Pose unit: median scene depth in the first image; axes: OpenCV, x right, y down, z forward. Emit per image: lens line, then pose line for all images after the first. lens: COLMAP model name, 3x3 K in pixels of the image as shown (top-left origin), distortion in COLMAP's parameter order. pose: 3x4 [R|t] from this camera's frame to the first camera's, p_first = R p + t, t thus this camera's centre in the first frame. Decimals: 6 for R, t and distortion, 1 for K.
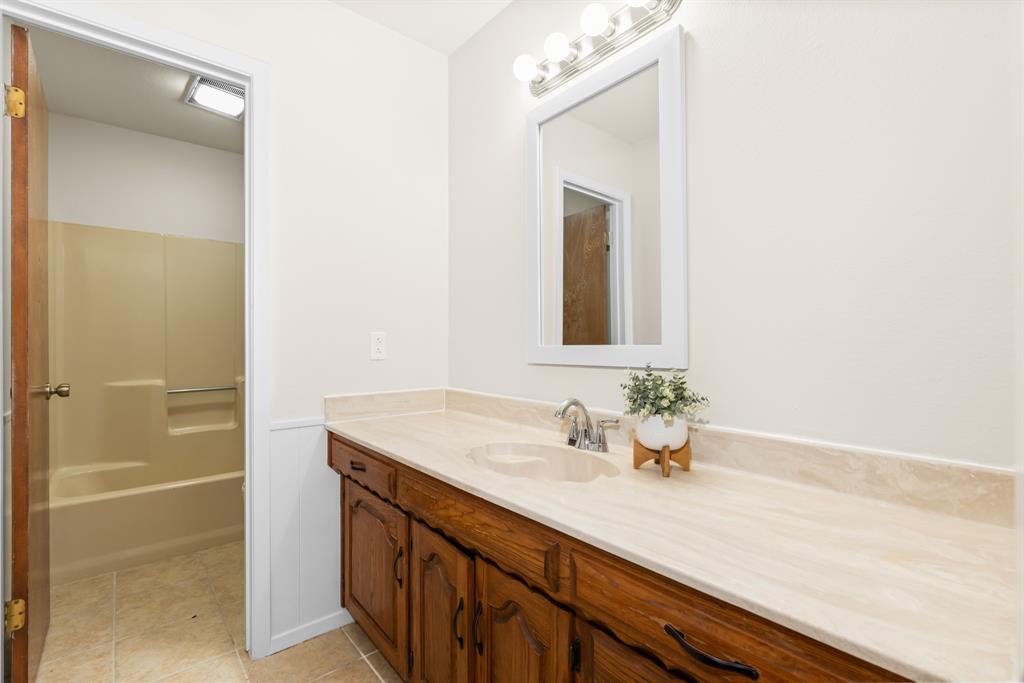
lens RADIAL K [[464.9, 0, 514.8], [0, 464.9, 340.2], [0, 0, 1]] dist [-0.001138, 0.000386]
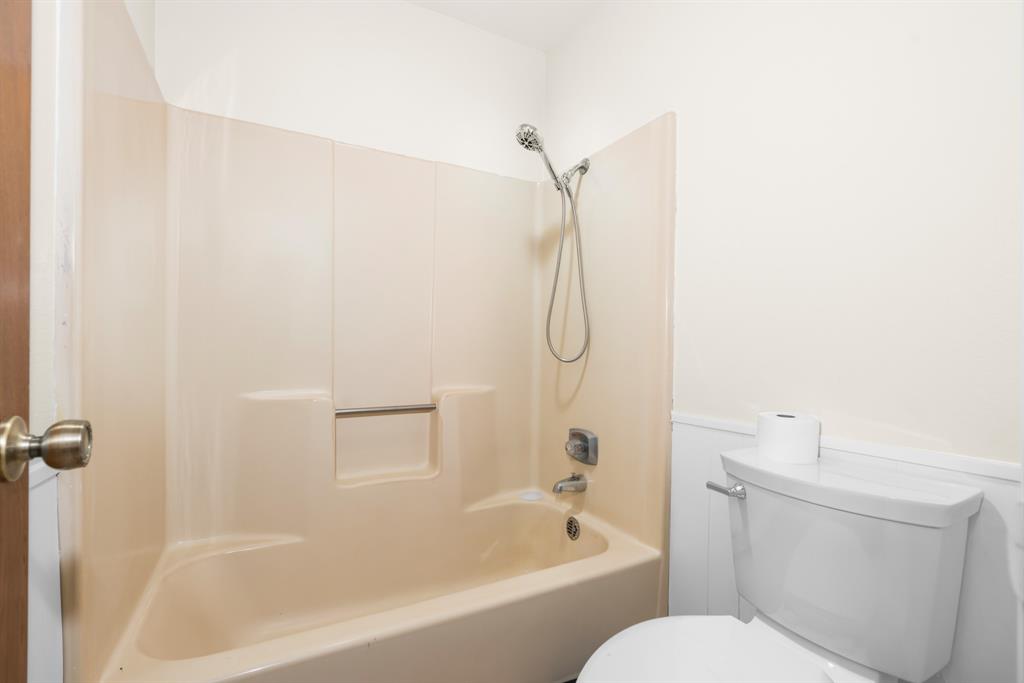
lens RADIAL K [[464.9, 0, 510.9], [0, 464.9, 345.5], [0, 0, 1]] dist [-0.001138, 0.000386]
pose [[0.974118, -0.001785, -0.226032, -0.651841], [0.002273, 0.999996, 0.001895, 0.049676], [0.226027, -0.002360, 0.974118, 0.791306]]
